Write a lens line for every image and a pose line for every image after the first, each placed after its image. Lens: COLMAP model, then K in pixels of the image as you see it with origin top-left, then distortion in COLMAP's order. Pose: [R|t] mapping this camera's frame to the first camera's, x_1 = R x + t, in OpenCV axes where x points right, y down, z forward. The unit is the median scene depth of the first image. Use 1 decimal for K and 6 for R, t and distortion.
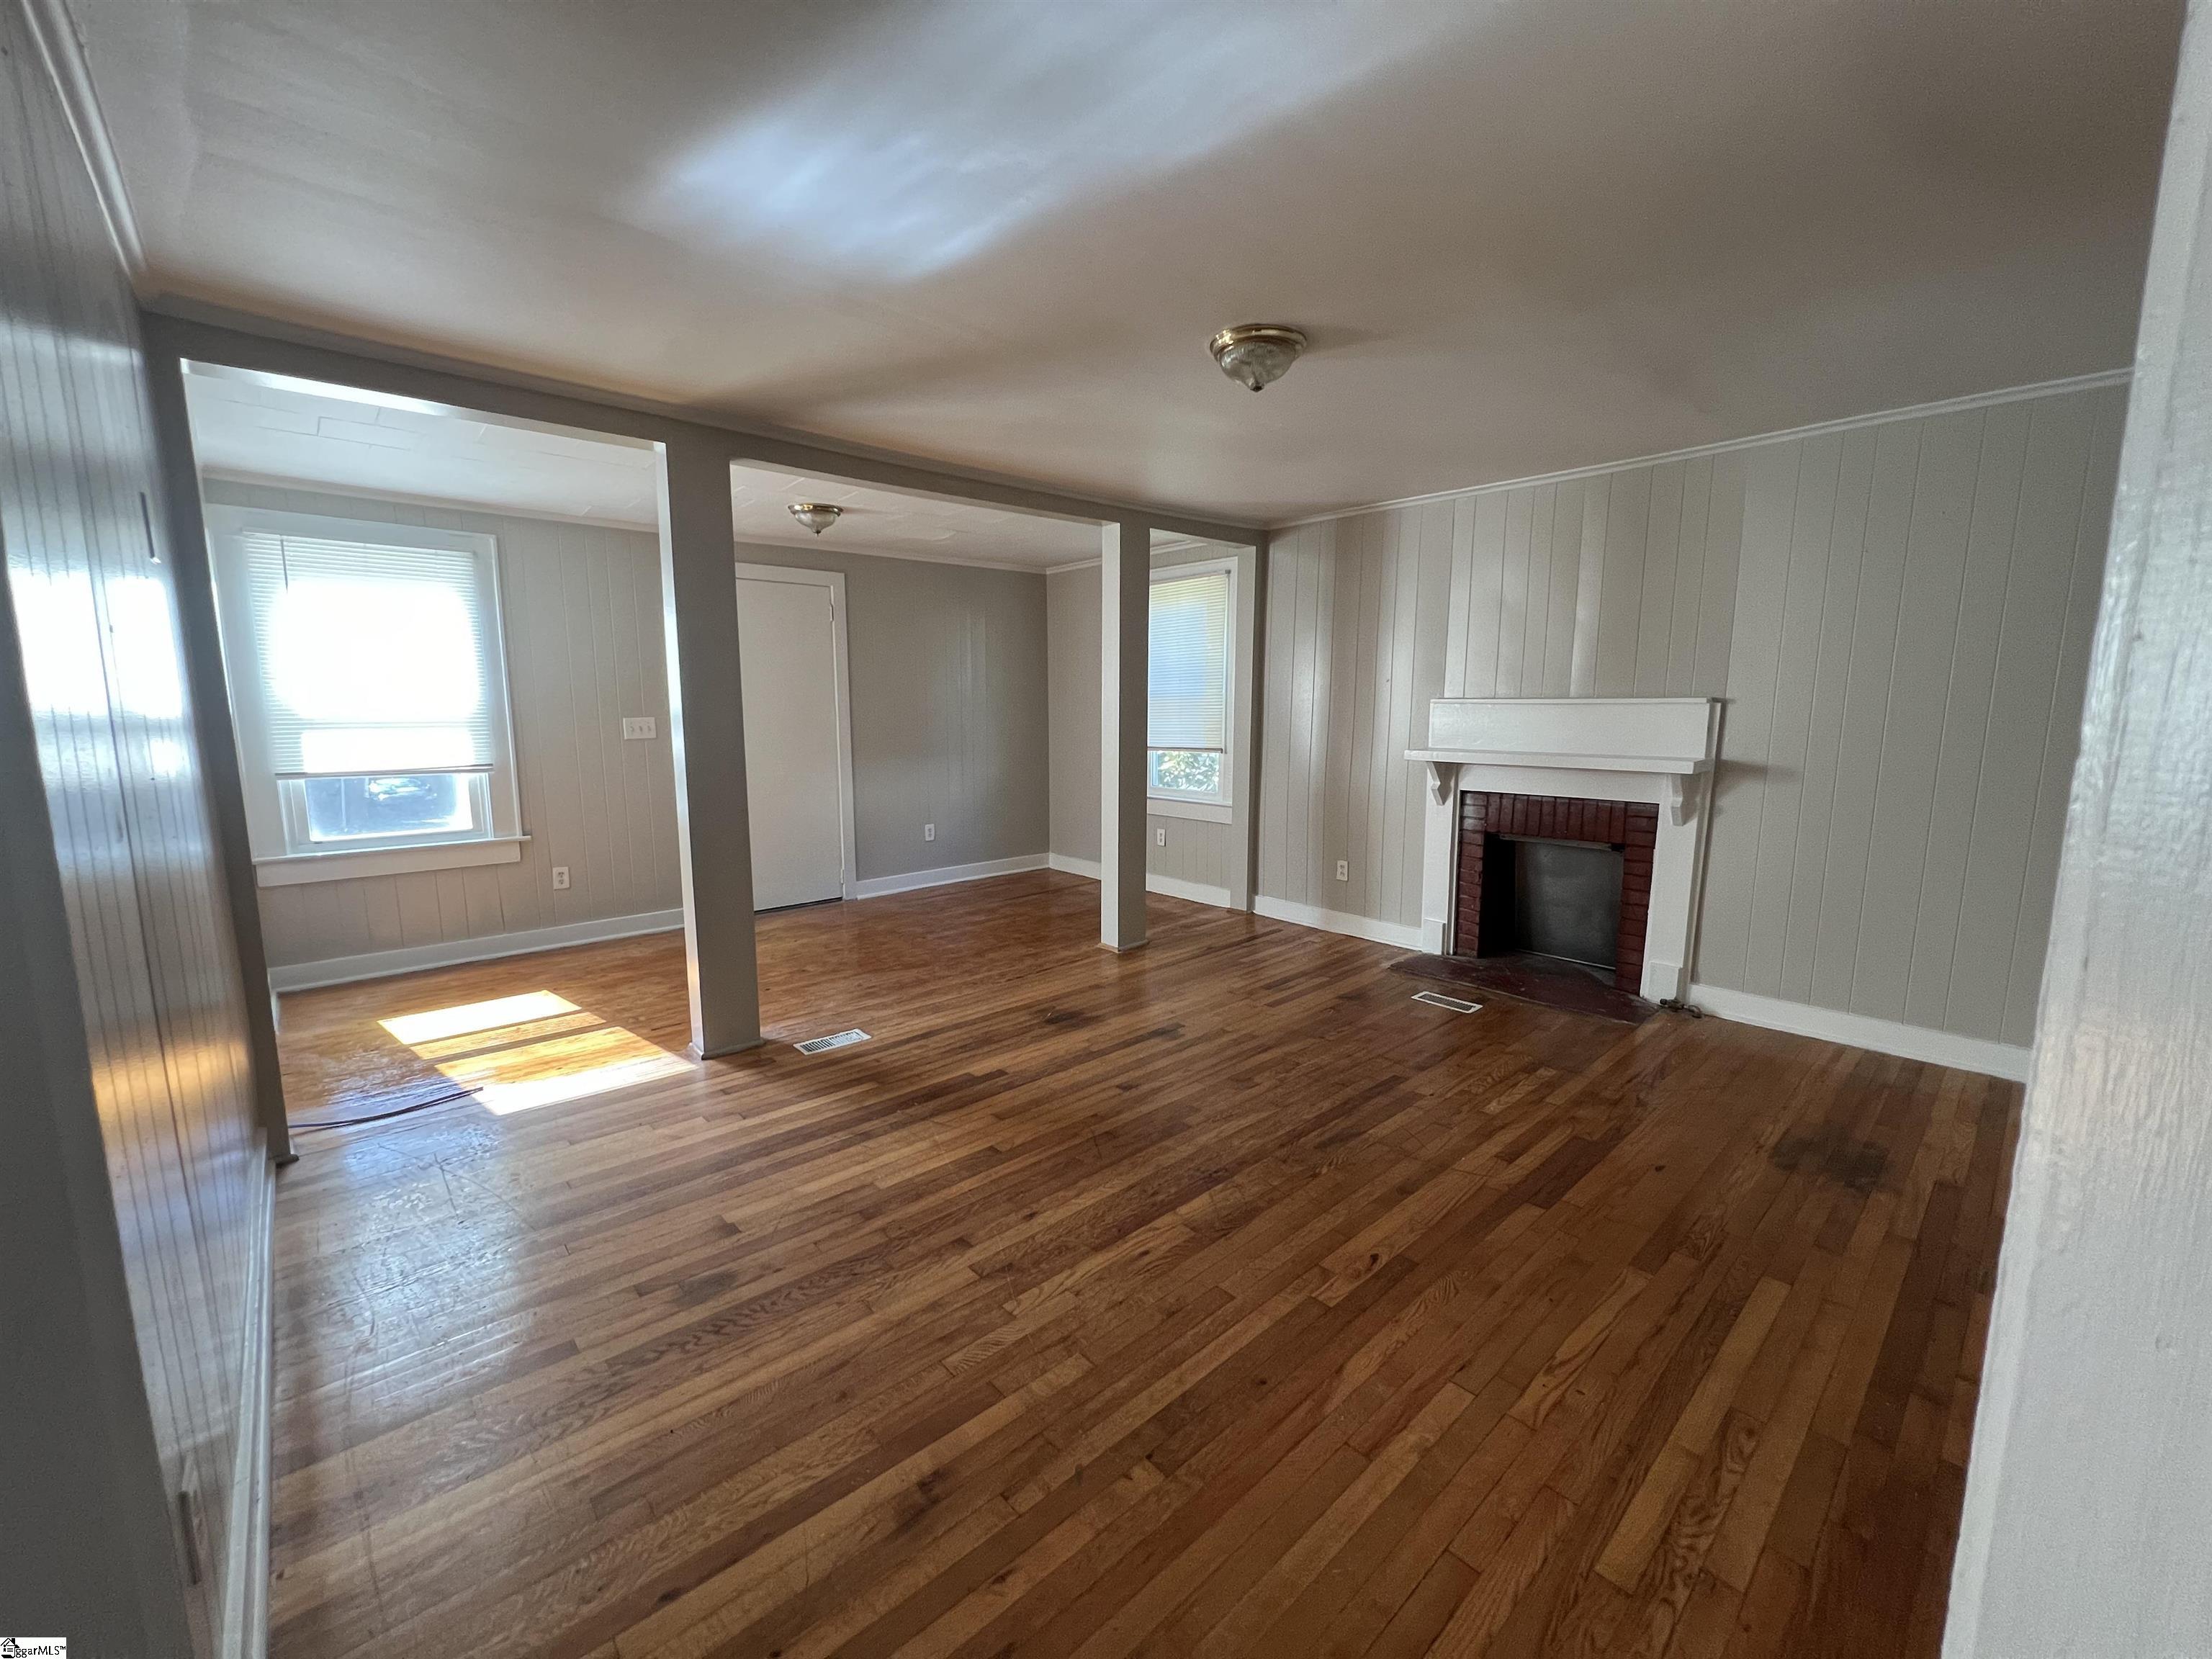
lens RADIAL K [[890.3, 0, 1106.0], [0, 890.3, 829.5], [0, 0, 1]] dist [-0.000175, 0.000005]
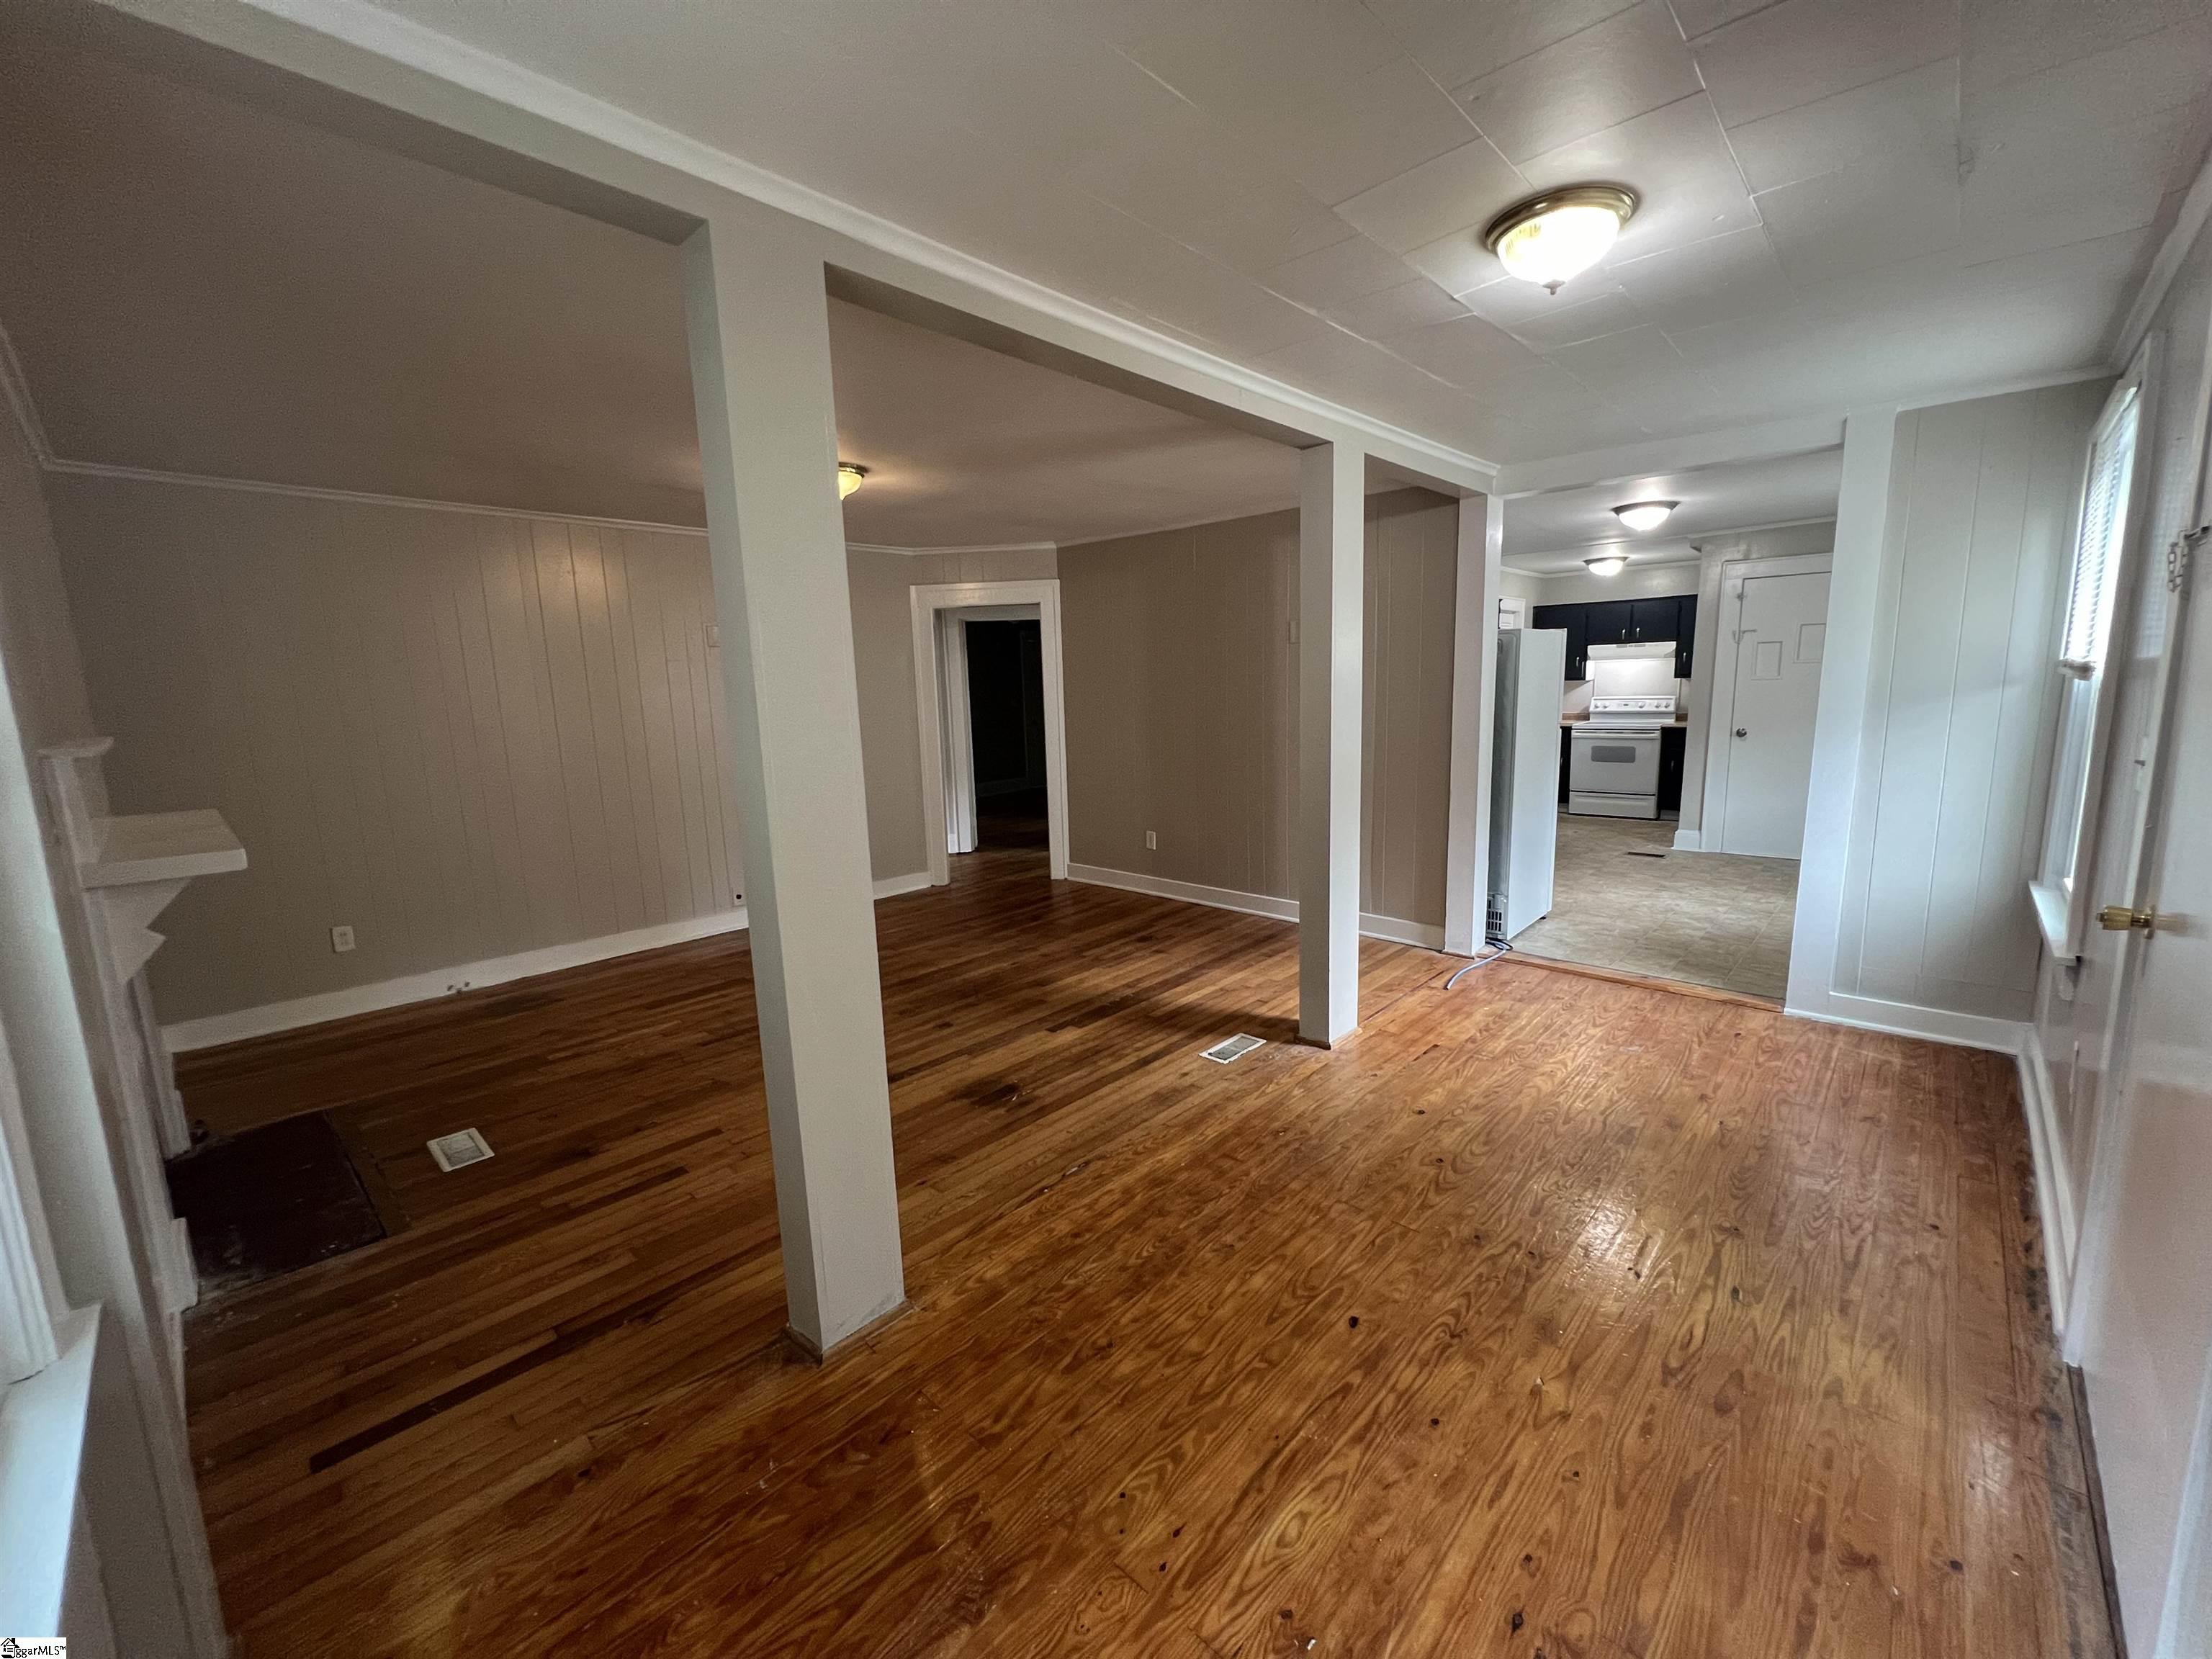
lens RADIAL K [[890.3, 0, 1106.0], [0, 890.3, 829.5], [0, 0, 1]] dist [-0.000175, 0.000005]
pose [[-0.996988, 0.042781, -0.064688, -0.130926], [0.021653, 0.954472, 0.297514, -0.325449], [0.074471, 0.295218, -0.952523, 2.115569]]
